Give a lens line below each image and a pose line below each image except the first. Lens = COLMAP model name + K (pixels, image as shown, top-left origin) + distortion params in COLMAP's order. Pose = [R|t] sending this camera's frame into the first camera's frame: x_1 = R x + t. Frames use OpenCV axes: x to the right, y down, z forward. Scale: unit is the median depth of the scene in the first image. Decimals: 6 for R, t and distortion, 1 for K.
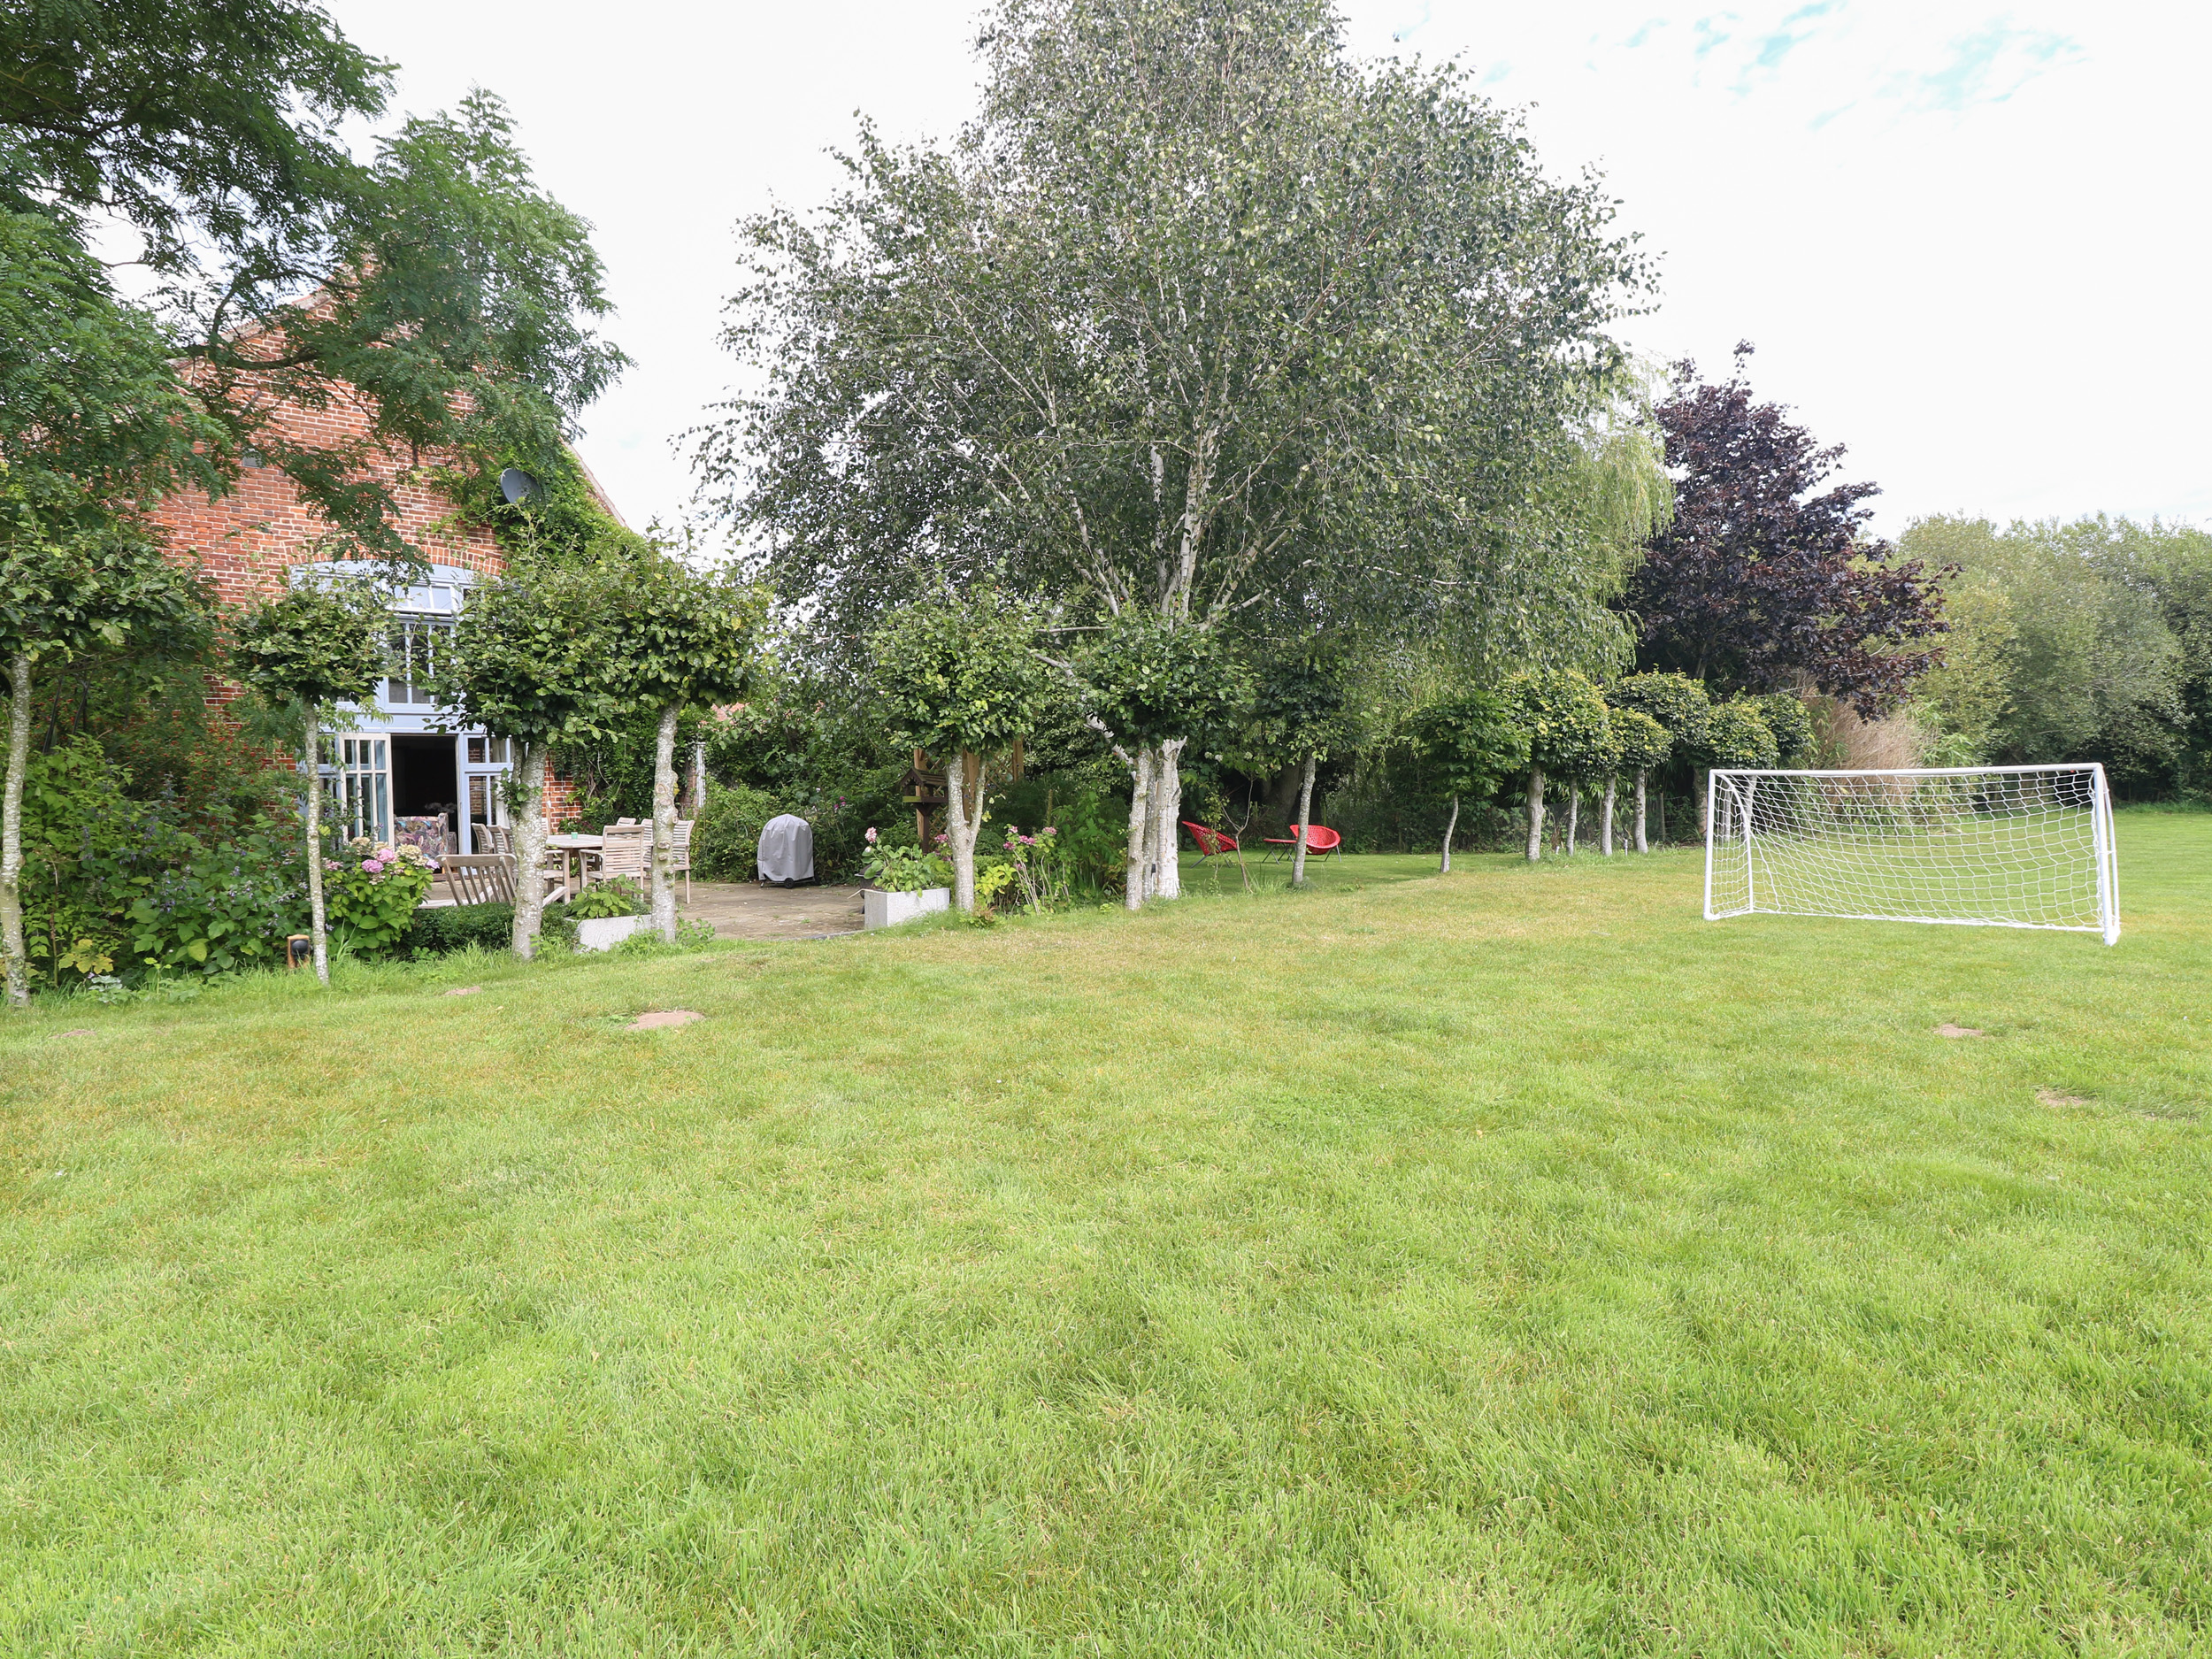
lens RADIAL K [[1251.1, 0, 1124.5], [0, 1251.1, 817.3], [0, 0, 1]] dist [-0.000764, -0.003431]
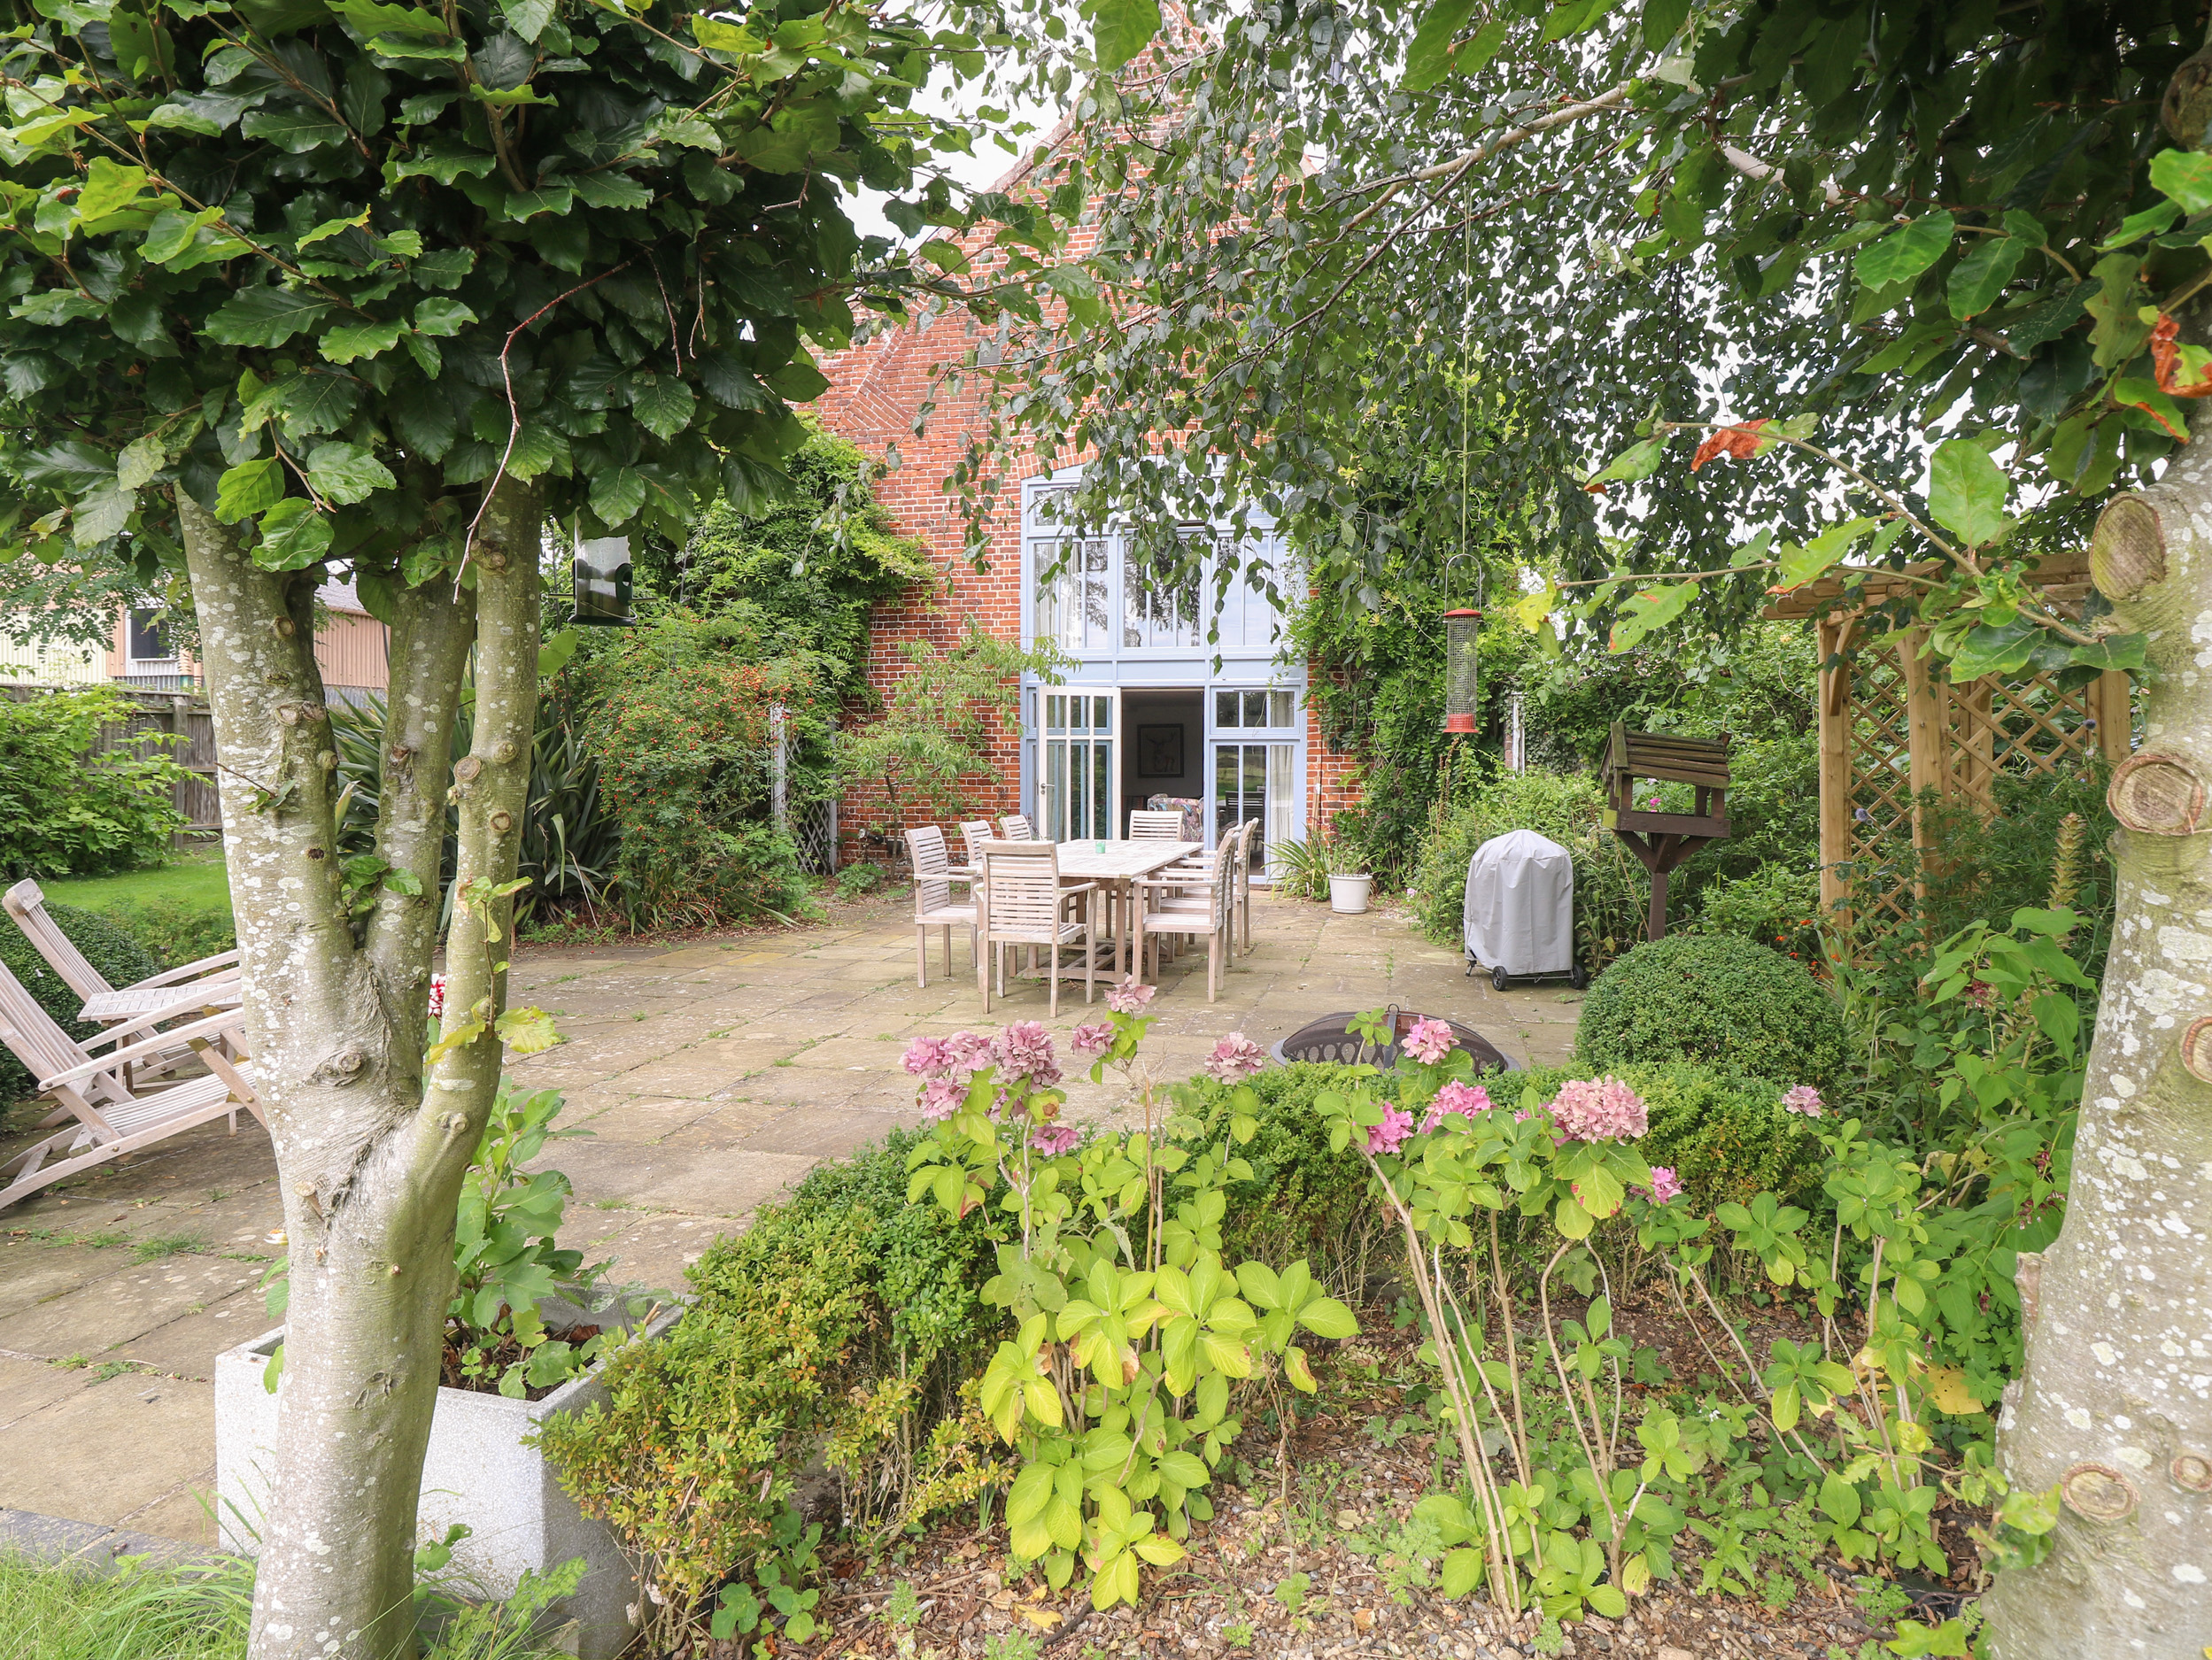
lens RADIAL K [[1251.0, 0, 1111.0], [0, 1251.0, 814.7], [0, 0, 1]] dist [-0.000764, -0.003431]
pose [[0.586249, 0.054571, -0.808291, 0.023590], [-0.038461, 0.998478, 0.039515, -0.019465], [0.809217, 0.007922, 0.587456, 0.528208]]
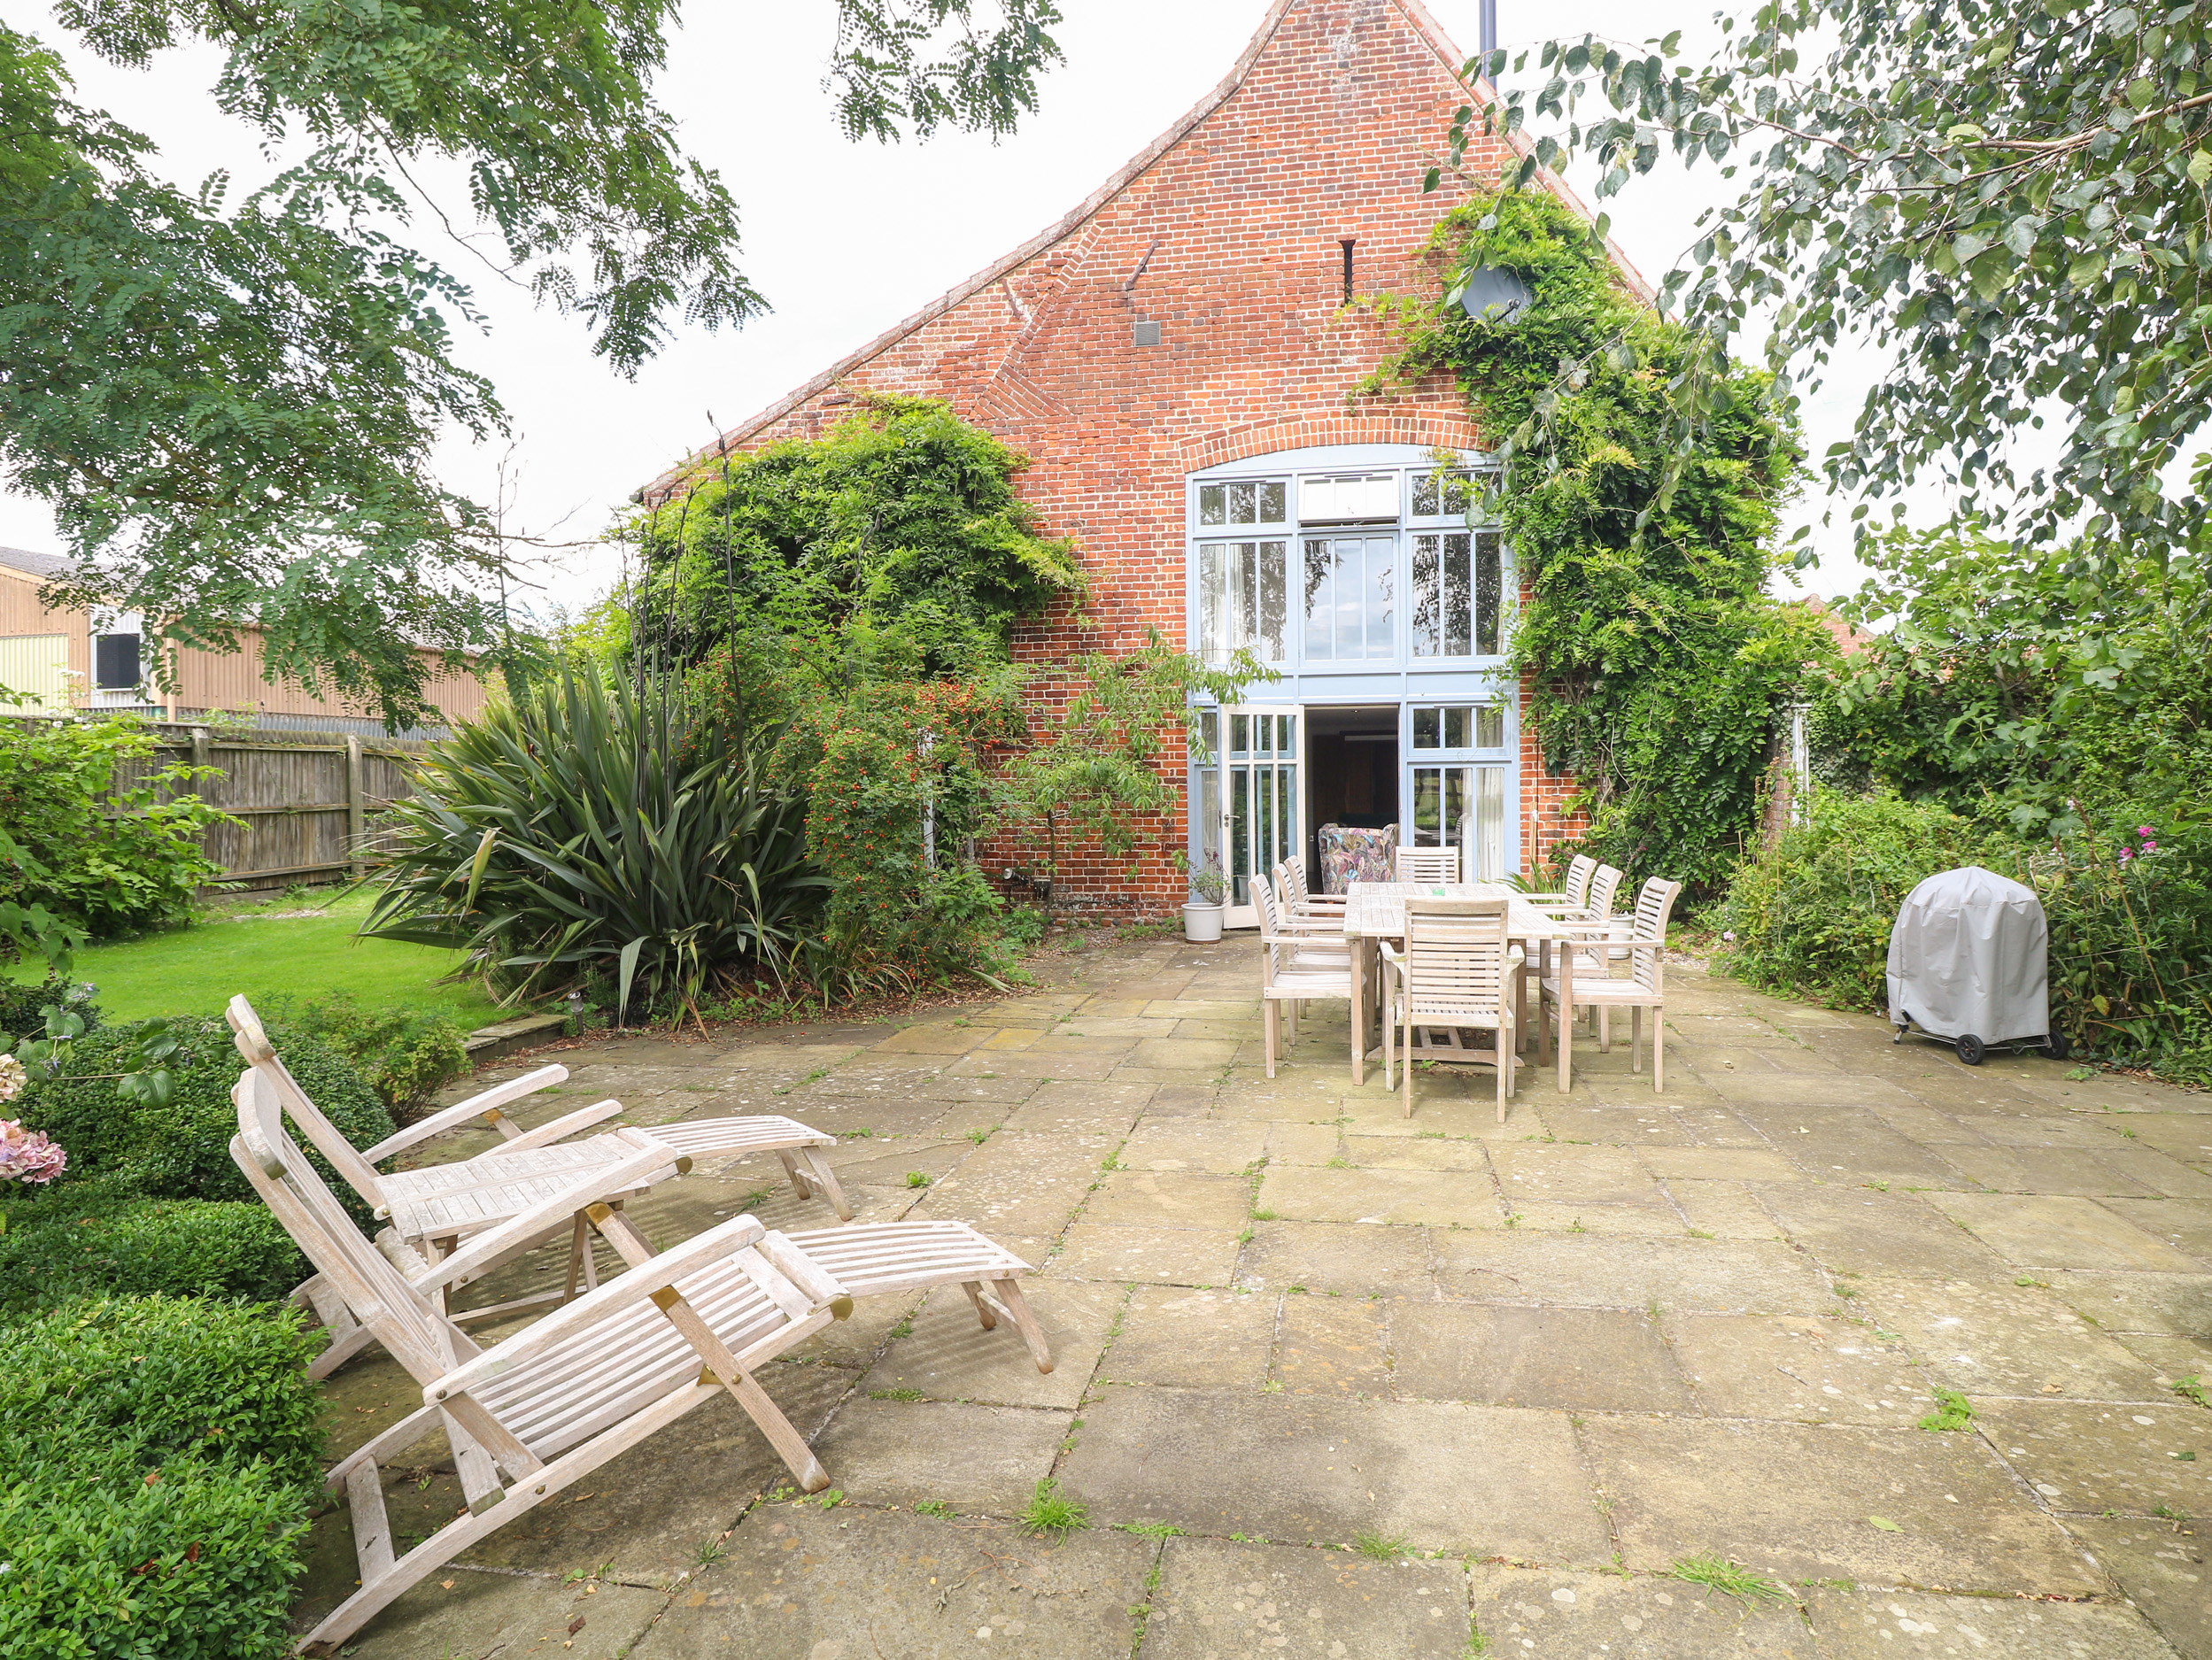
lens RADIAL K [[1251.0, 0, 1124.1], [0, 1251.0, 810.1], [0, 0, 1]] dist [-0.000764, -0.003431]
pose [[0.621004, 0.027883, -0.783311, -0.113072], [-0.024772, 0.999566, 0.015942, -0.018529], [0.783416, 0.009504, 0.621425, 0.483868]]
